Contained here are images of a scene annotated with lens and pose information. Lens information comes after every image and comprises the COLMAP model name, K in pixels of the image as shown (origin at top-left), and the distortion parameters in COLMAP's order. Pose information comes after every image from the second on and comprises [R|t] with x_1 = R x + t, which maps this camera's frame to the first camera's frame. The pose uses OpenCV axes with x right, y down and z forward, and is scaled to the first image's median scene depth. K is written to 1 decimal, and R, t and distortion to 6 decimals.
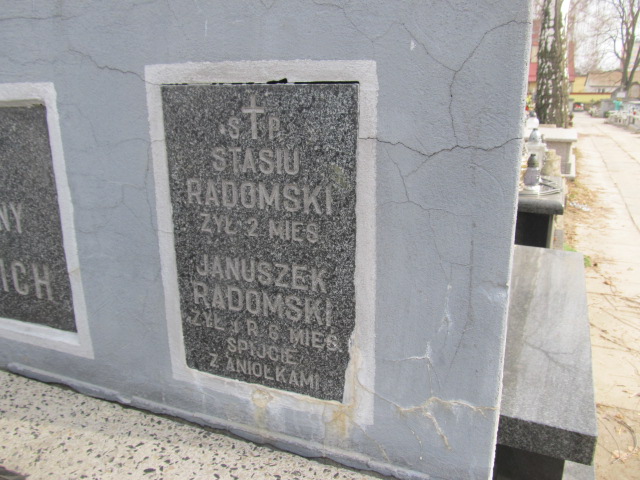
lens RADIAL K [[531.7, 0, 320.0], [0, 531.7, 240.0], [0, 0, 1]] dist [-0.055383, 0.013595]
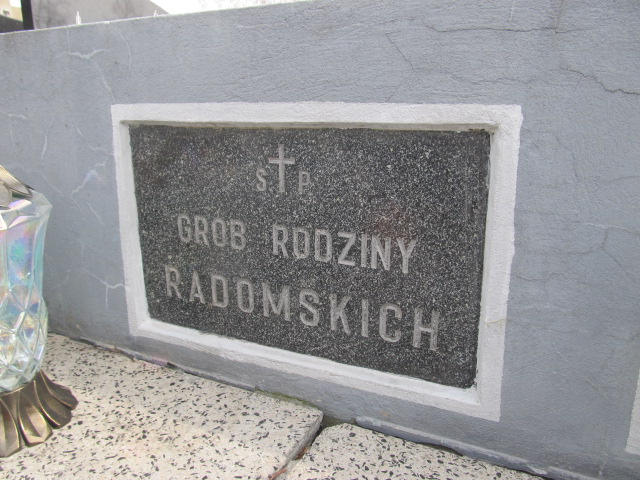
lens RADIAL K [[531.7, 0, 320.0], [0, 531.7, 240.0], [0, 0, 1]] dist [-0.055383, 0.013595]
pose [[0.996921, 0.019596, -0.075920, -0.656463], [-0.020705, 0.999690, -0.013851, -0.054498], [0.075625, 0.015380, 0.997018, 0.106482]]
